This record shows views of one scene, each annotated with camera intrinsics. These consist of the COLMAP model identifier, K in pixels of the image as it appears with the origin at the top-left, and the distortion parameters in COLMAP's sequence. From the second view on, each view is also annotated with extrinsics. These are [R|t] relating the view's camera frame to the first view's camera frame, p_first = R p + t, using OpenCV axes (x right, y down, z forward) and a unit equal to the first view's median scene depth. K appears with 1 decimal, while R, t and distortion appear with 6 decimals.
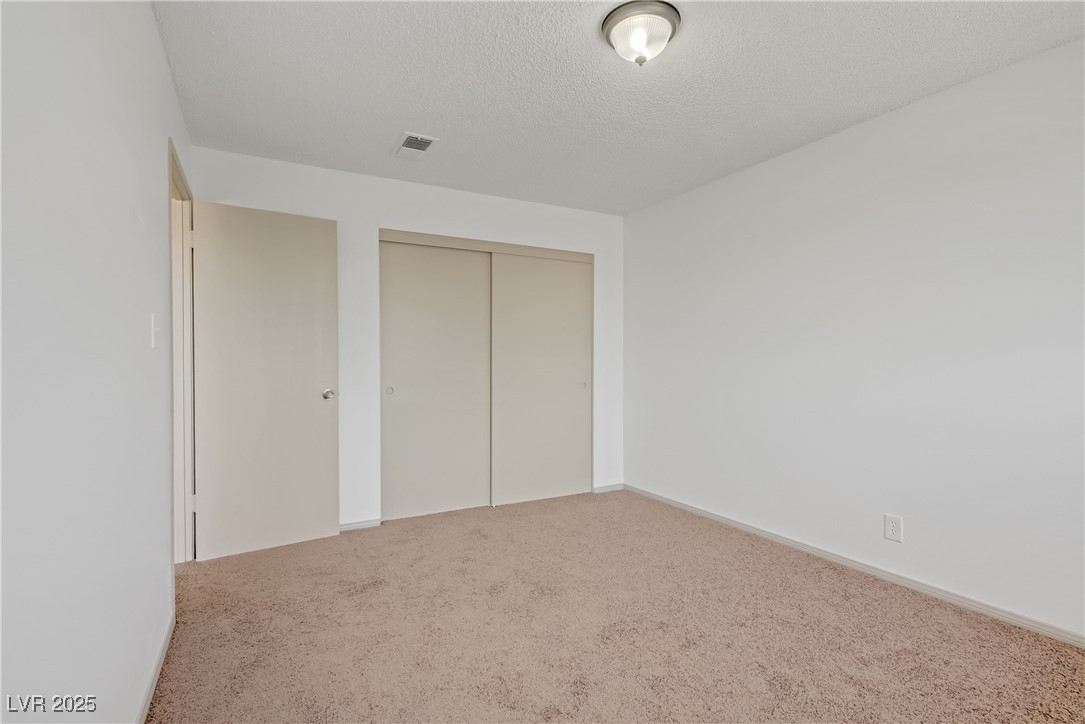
lens RADIAL K [[520.9, 0, 544.7], [0, 520.9, 361.4], [0, 0, 1]] dist [0.006133, -0.004101]
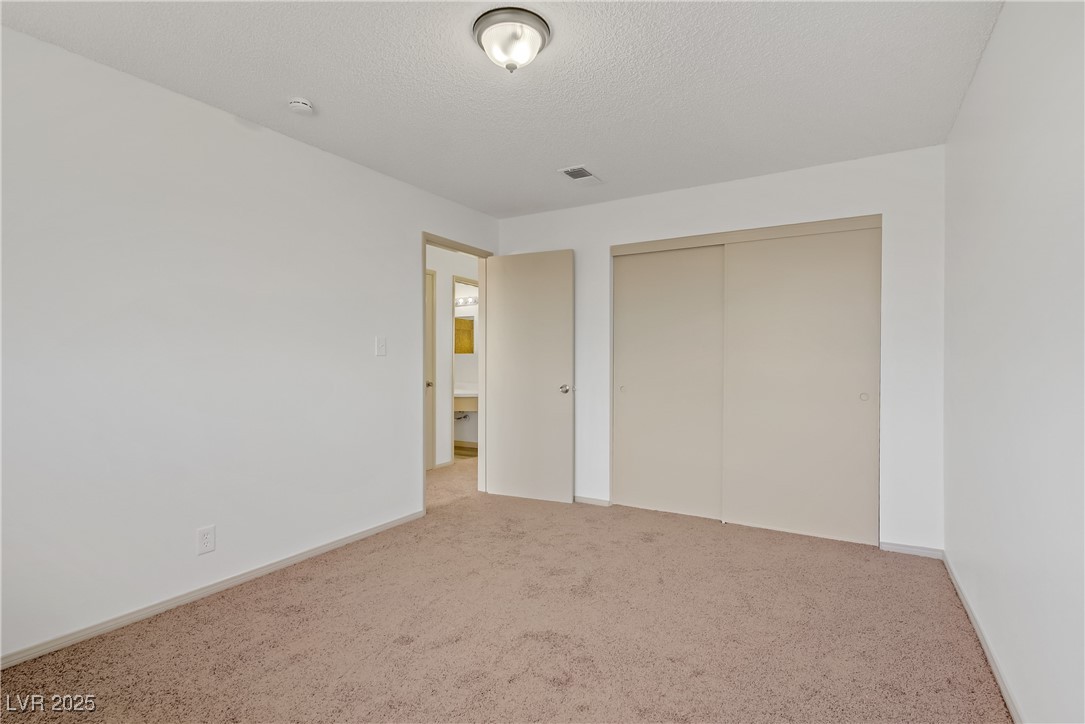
lens RADIAL K [[520.9, 0, 546.5], [0, 520.9, 361.7], [0, 0, 1]] dist [0.006133, -0.004101]
pose [[0.510098, 0.004880, -0.860102, 0.612561], [-0.002599, 0.999988, 0.004133, -0.007662], [0.860112, 0.000127, 0.510105, 0.308977]]
